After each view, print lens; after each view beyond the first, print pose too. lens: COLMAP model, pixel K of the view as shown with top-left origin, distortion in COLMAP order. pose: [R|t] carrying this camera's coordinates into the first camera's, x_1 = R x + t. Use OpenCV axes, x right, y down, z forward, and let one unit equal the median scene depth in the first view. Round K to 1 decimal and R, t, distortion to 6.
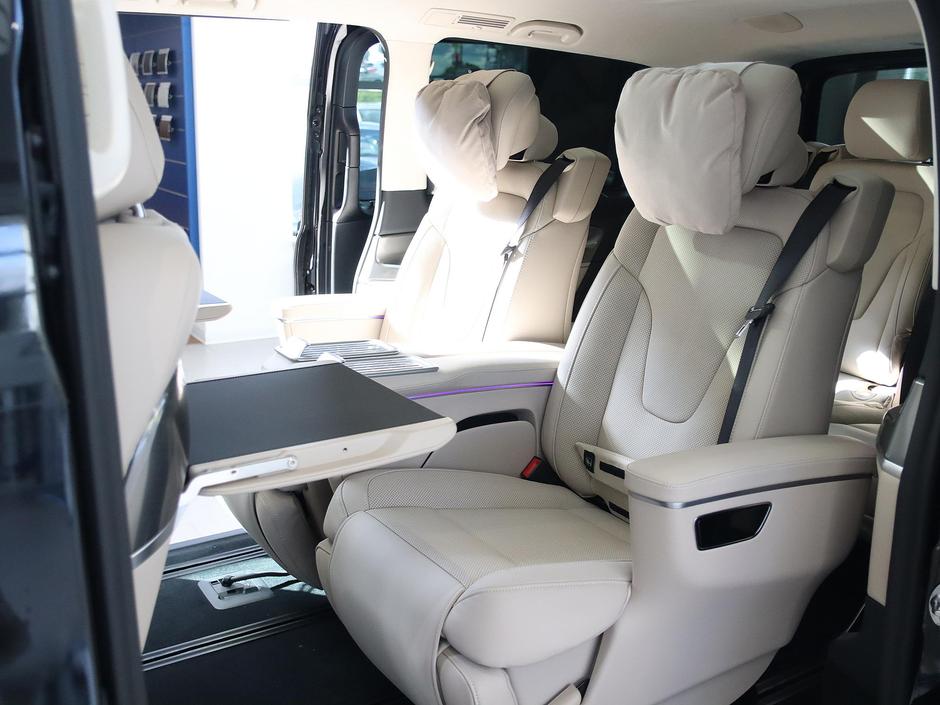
lens RADIAL K [[1017.6, 0, 463.6], [0, 1017.6, 360.7], [0, 0, 1]] dist [-0.072304, 0.000000]
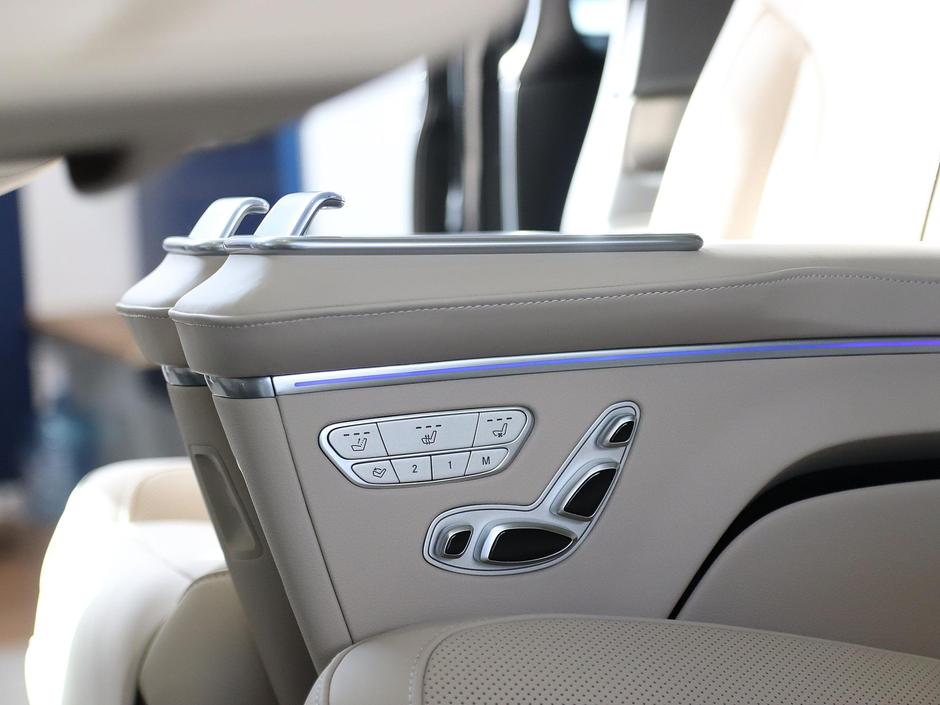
lens RADIAL K [[2215.2, 0, 470.8], [0, 2215.2, 352.6], [0, 0, 1]] dist [0.163896, 0.000000]
pose [[0.974786, -0.046690, -0.218201, 0.034883], [0.010664, 0.986495, -0.163446, 0.106178], [0.222885, 0.156998, 0.962119, 0.330615]]
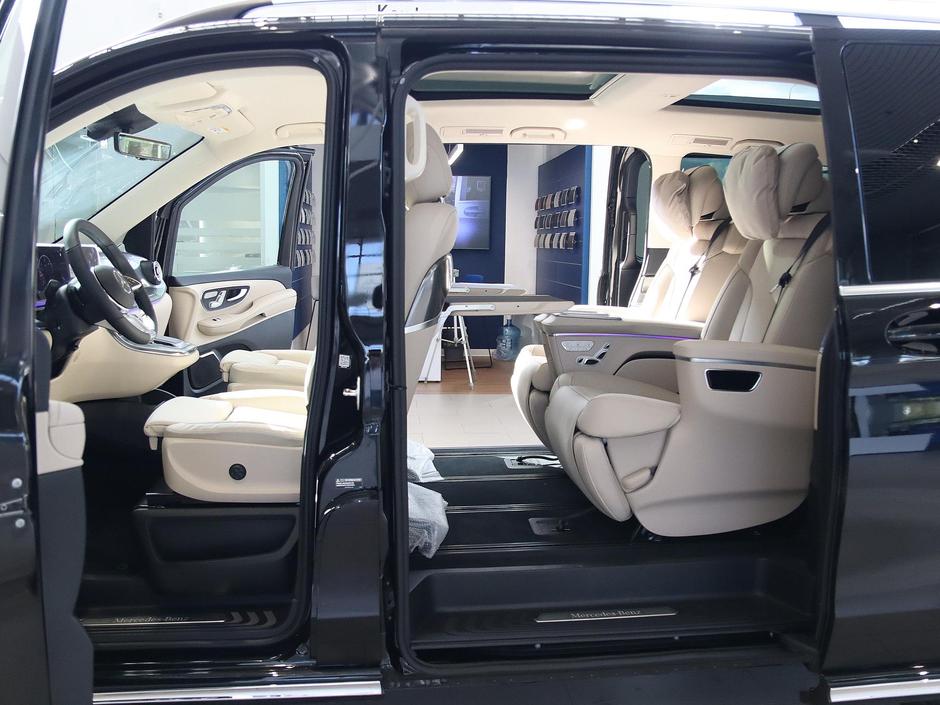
lens RADIAL K [[840.5, 0, 468.0], [0, 840.5, 346.7], [0, 0, 1]] dist [-0.077269, 0.018507]
pose [[0.903223, 0.049541, -0.426302, 0.289175], [-0.103734, 0.989063, -0.104846, 0.190797], [0.416445, 0.138921, 0.898484, -0.350023]]
